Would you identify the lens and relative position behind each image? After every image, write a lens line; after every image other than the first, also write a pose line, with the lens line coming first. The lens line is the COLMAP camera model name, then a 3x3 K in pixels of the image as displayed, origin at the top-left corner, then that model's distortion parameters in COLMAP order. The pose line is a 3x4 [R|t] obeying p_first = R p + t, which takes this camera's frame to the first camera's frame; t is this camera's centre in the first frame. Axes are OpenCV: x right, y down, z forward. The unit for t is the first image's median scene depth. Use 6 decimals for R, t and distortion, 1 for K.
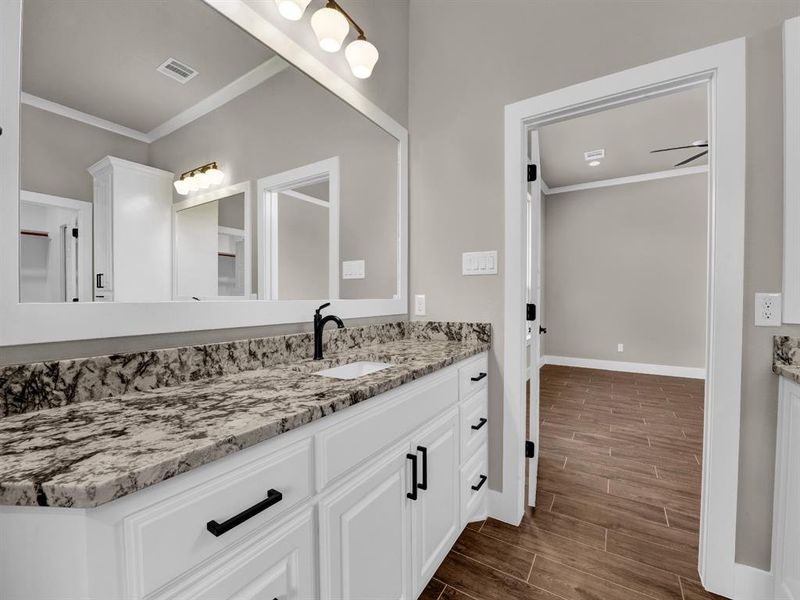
lens RADIAL K [[312.5, 0, 400.0], [0, 312.5, 300.0], [0, 0, 1]] dist [-0.014142, -0.000091]
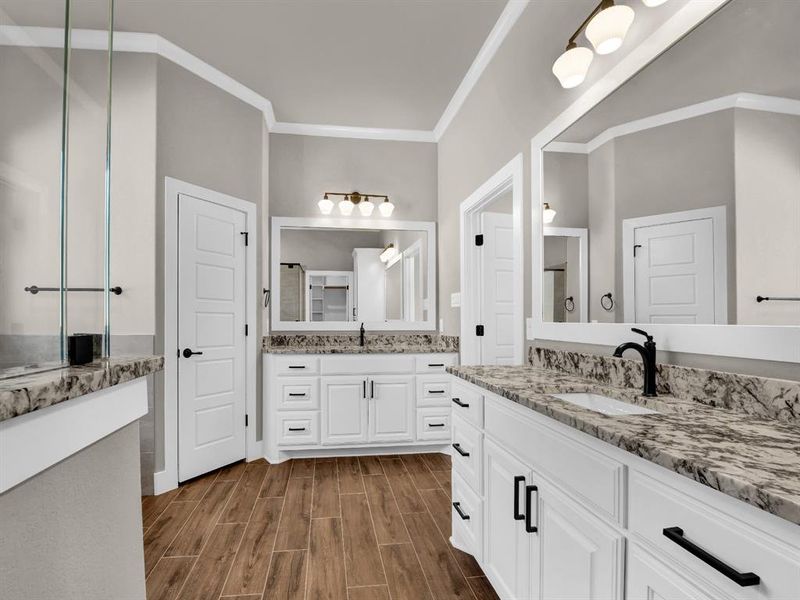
lens RADIAL K [[325.8, 0, 397.5], [0, 325.8, 318.0], [0, 0, 1]] dist [-0.014330, -0.000171]
pose [[0.682789, -0.003573, -0.730607, 1.578501], [-0.006923, 0.999912, -0.011360, -0.002385], [0.730583, 0.012815, 0.682704, -0.473212]]
